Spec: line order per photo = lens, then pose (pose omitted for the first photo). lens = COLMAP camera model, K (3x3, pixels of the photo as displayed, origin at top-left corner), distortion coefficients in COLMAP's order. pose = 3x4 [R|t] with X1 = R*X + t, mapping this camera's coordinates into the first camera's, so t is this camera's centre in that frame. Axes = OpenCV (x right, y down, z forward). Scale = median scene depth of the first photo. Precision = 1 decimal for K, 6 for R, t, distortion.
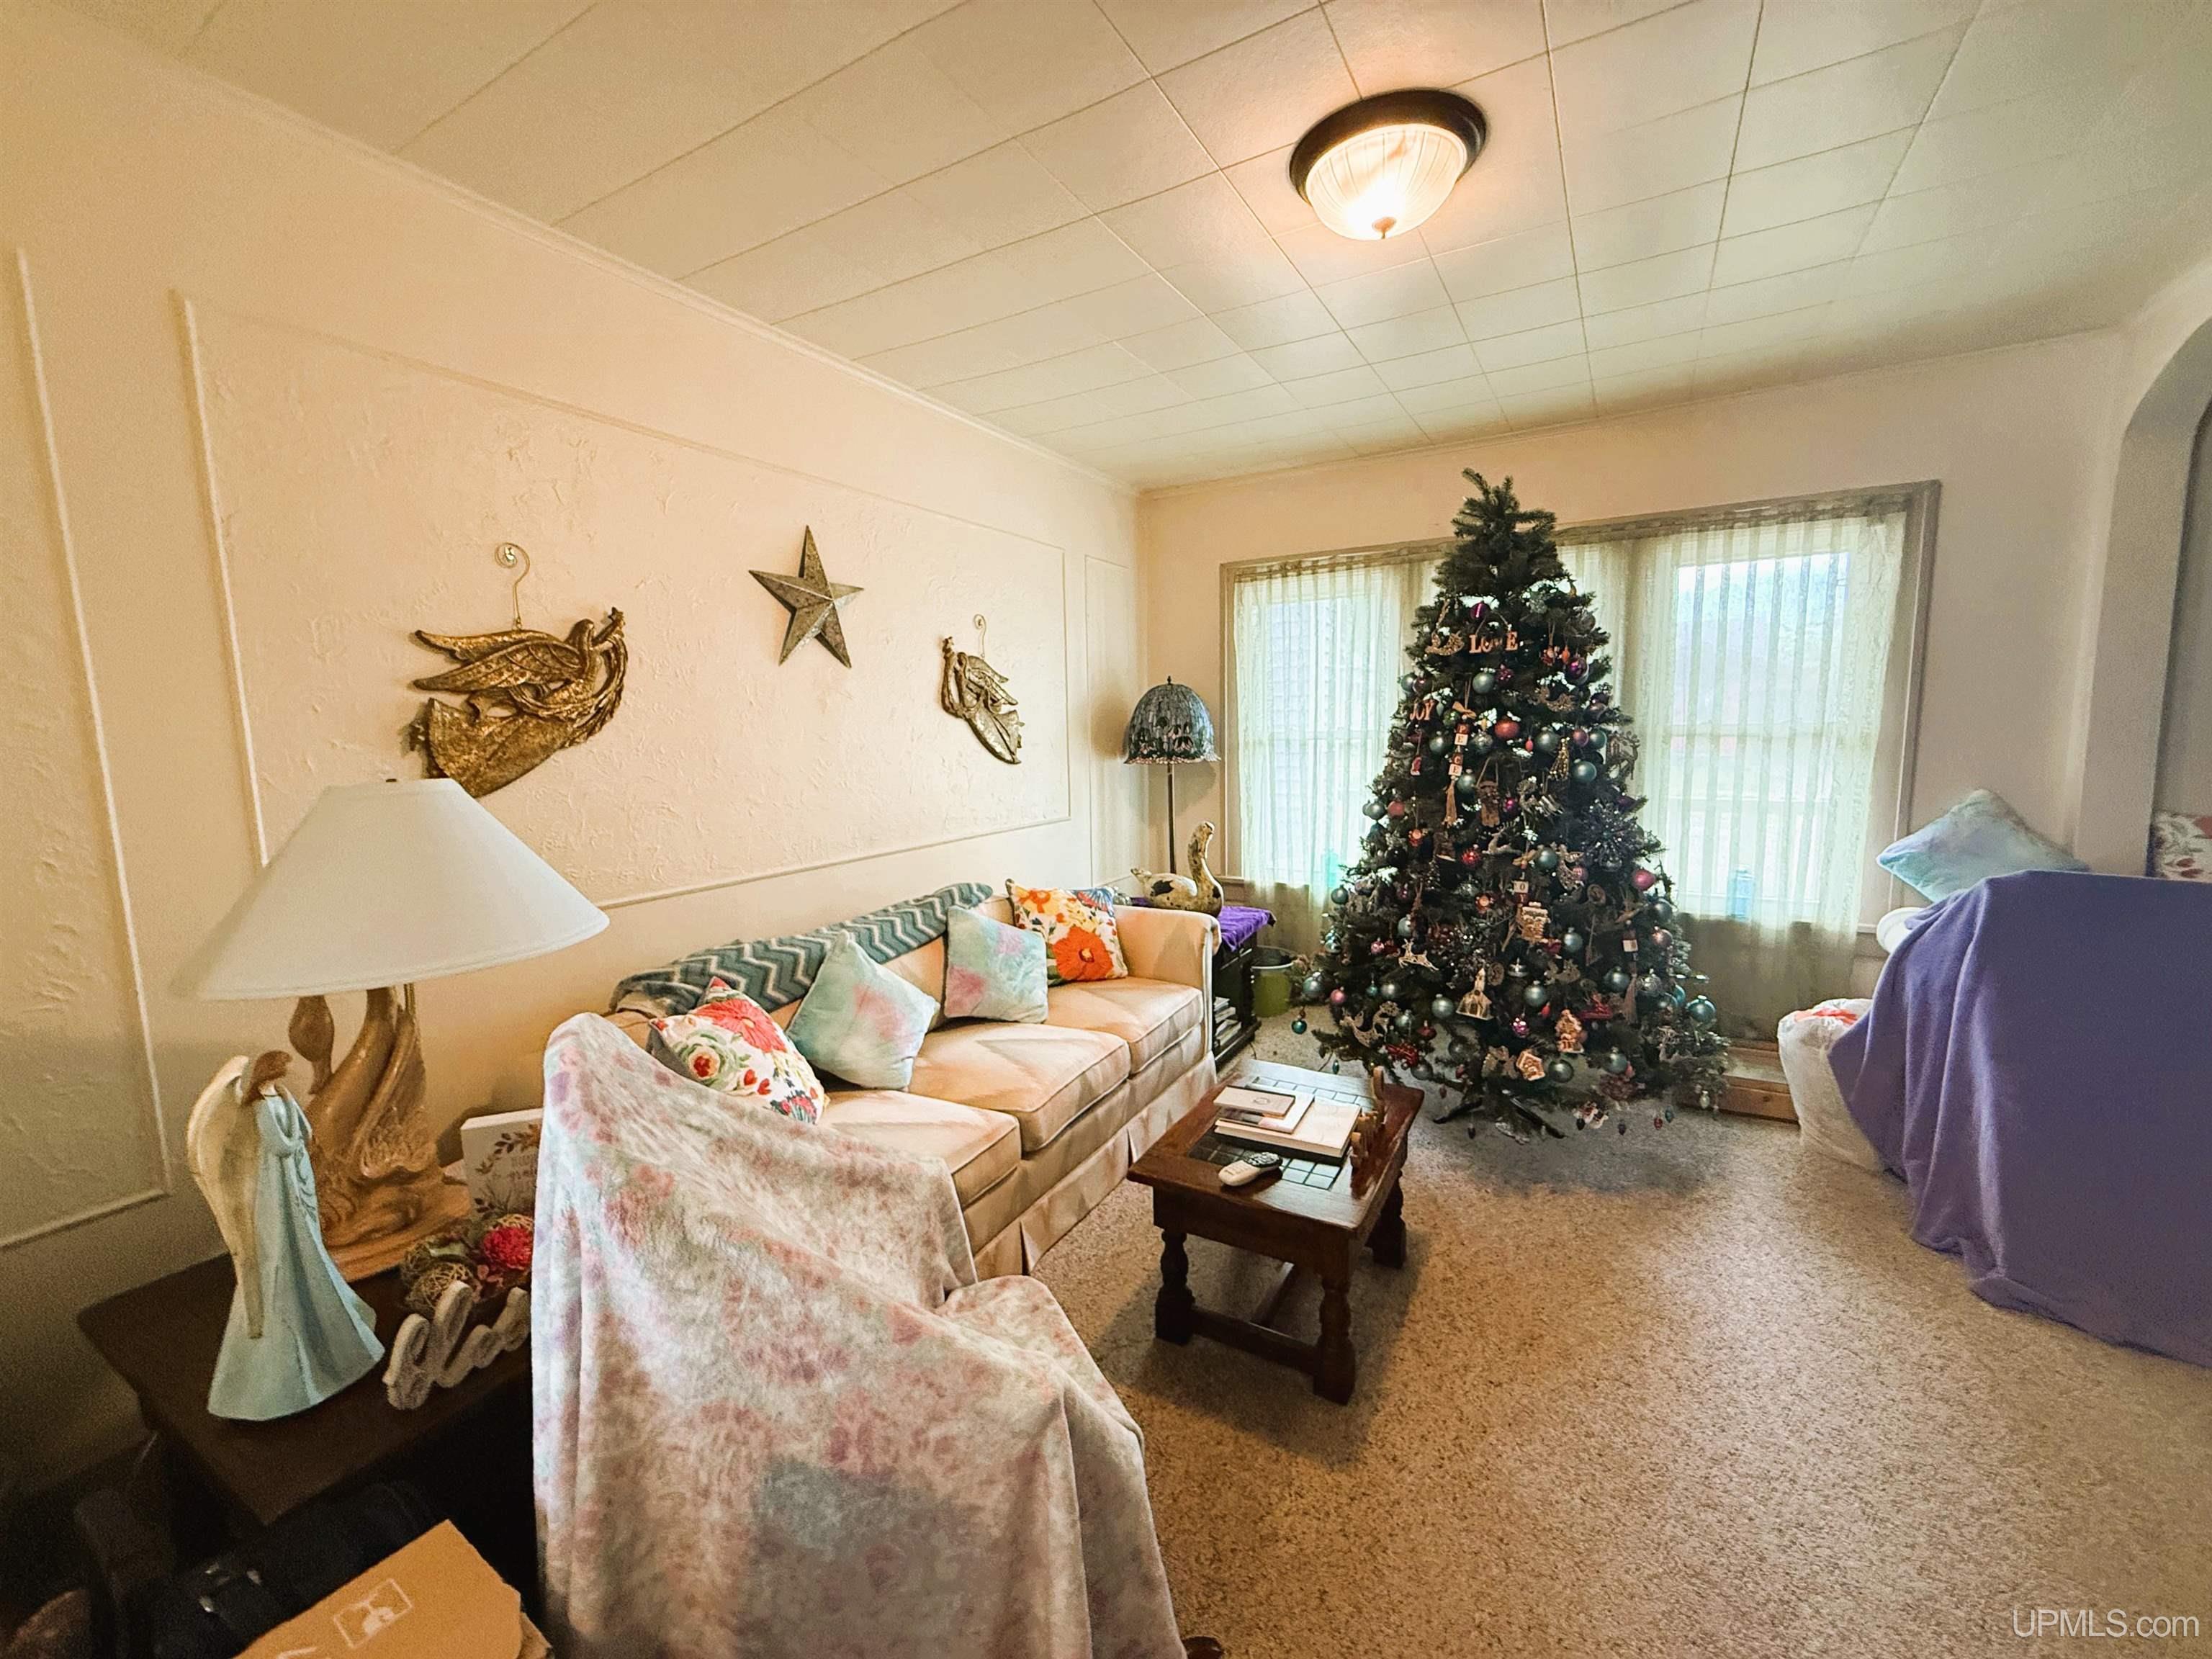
lens RADIAL K [[890.1, 0, 1106.9], [0, 890.1, 829.6], [0, 0, 1]] dist [-0.002862, -0.000327]
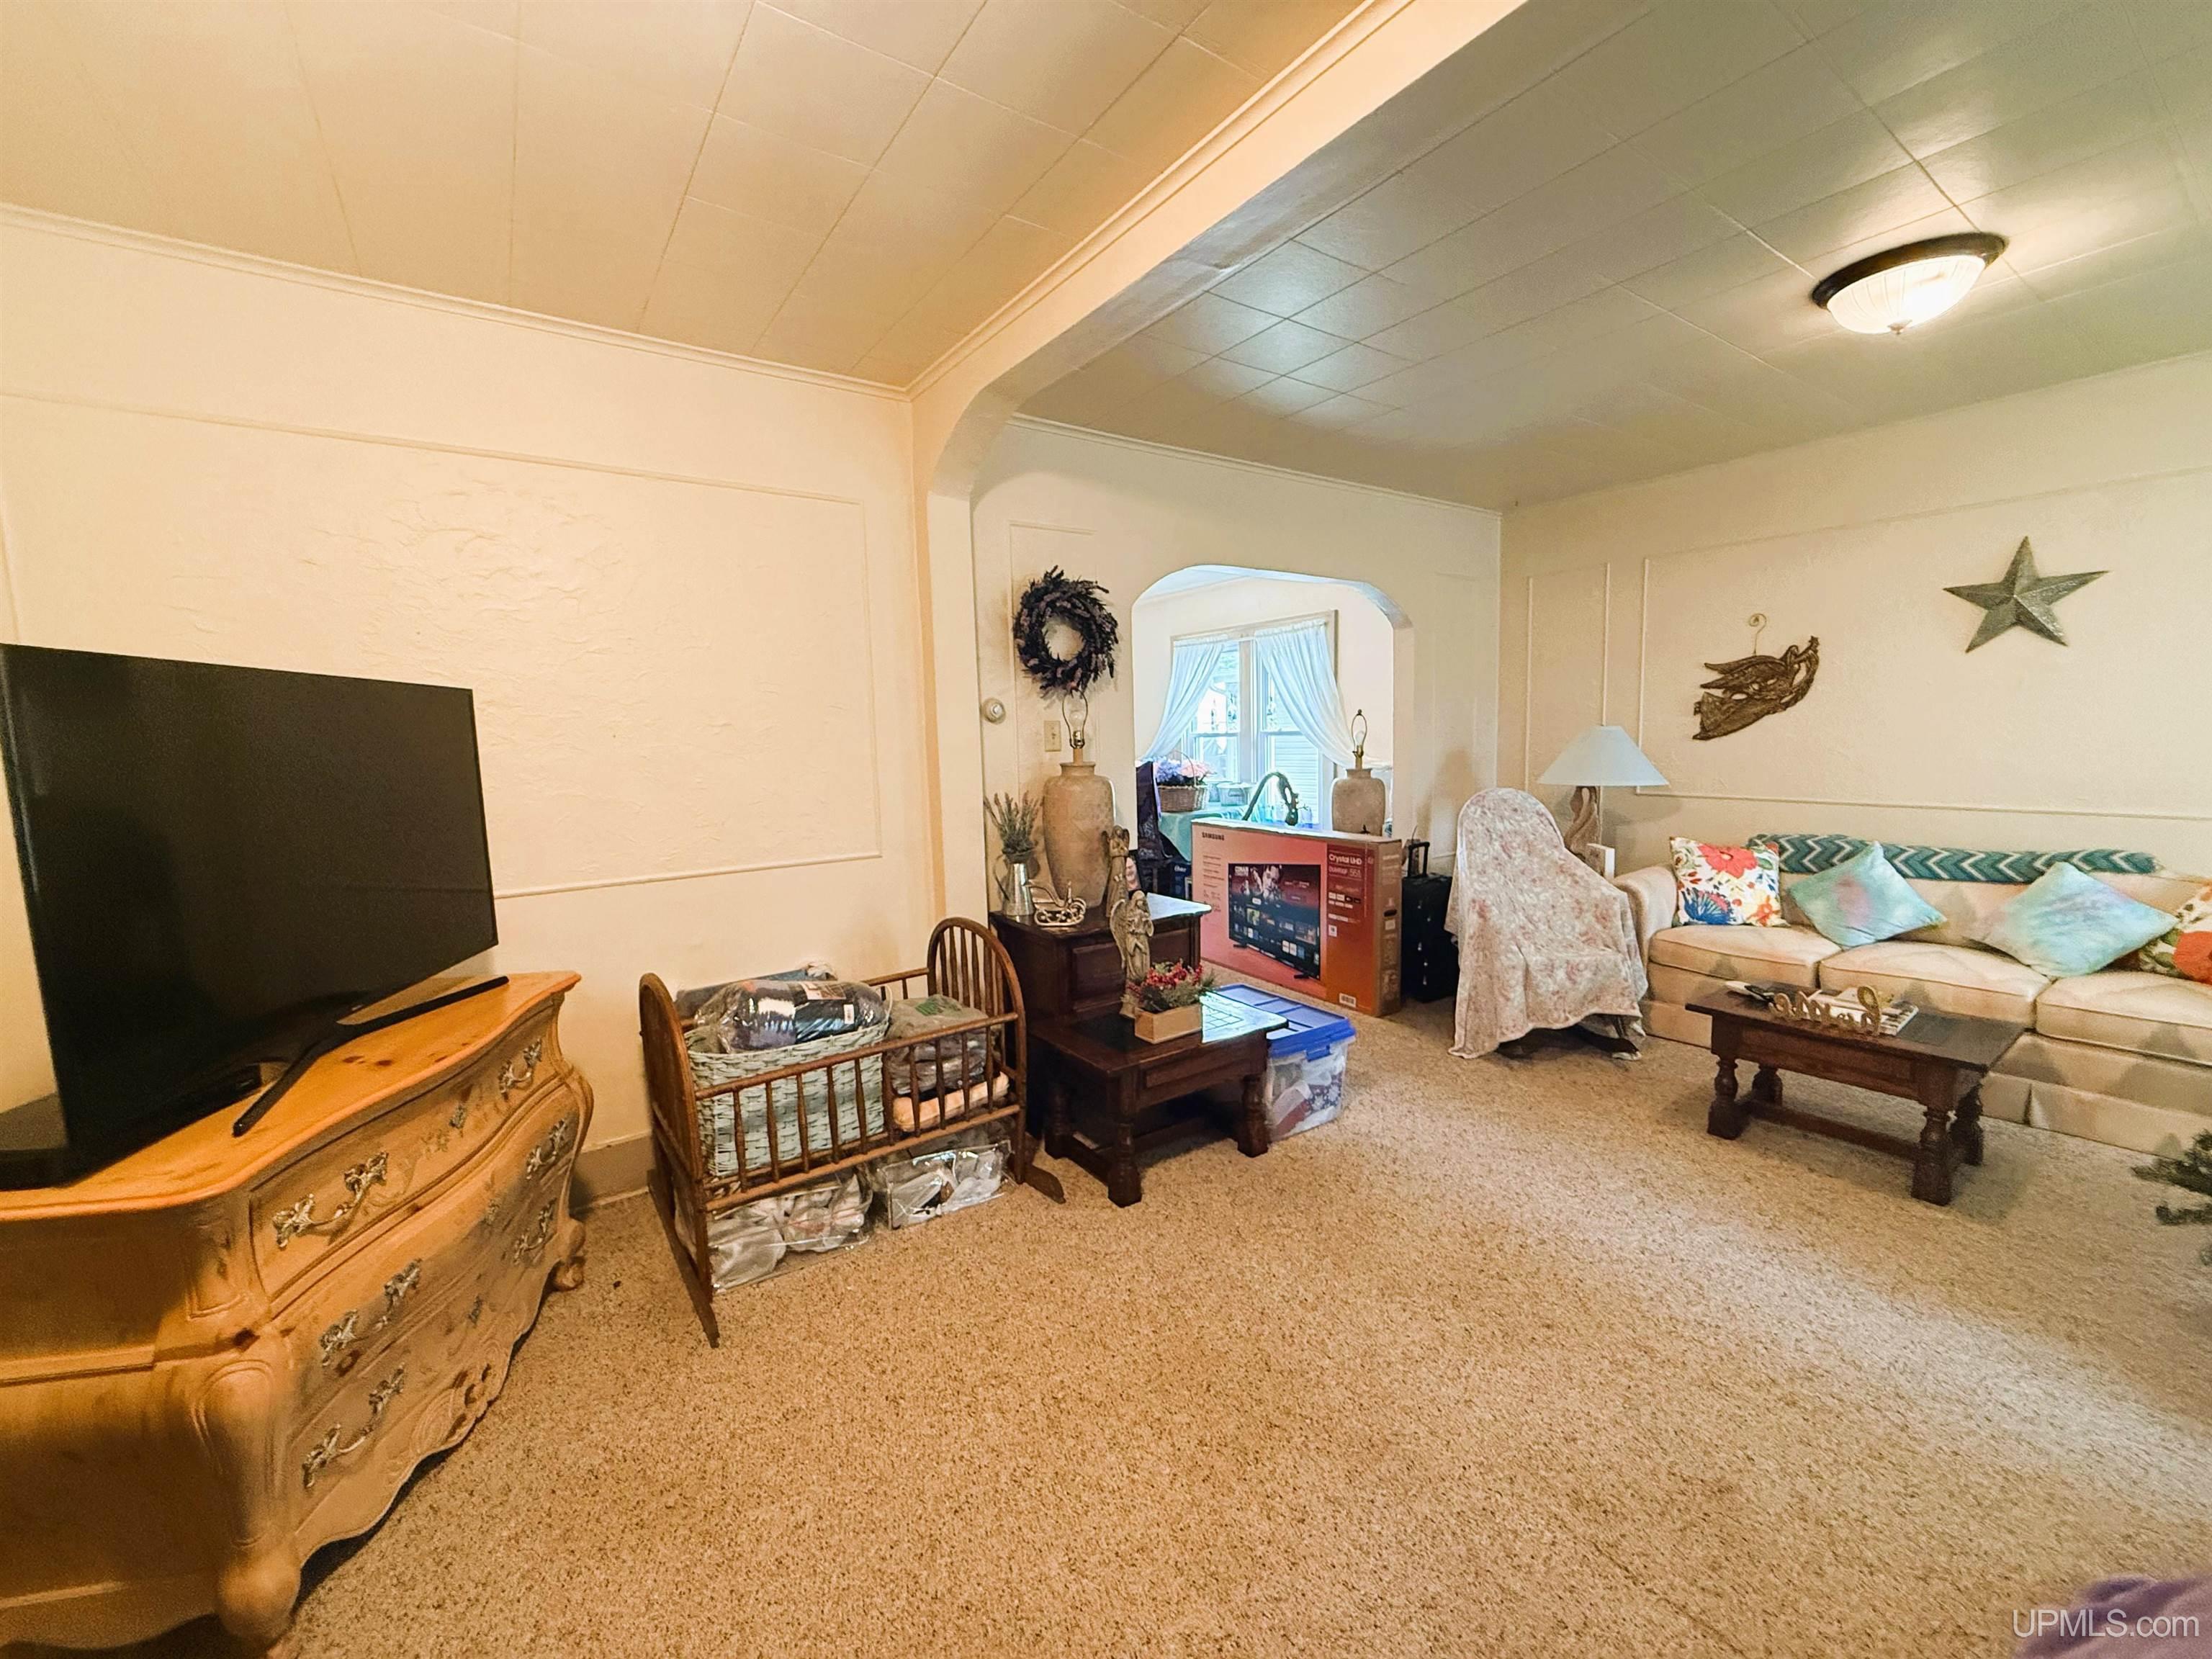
lens RADIAL K [[890.1, 0, 1104.9], [0, 890.1, 829.3], [0, 0, 1]] dist [-0.002862, -0.000327]
pose [[-0.417899, 0.130952, -0.899006, 1.709589], [-0.072689, 0.981565, 0.176767, -0.078551], [0.905581, 0.139219, -0.400677, 0.474428]]
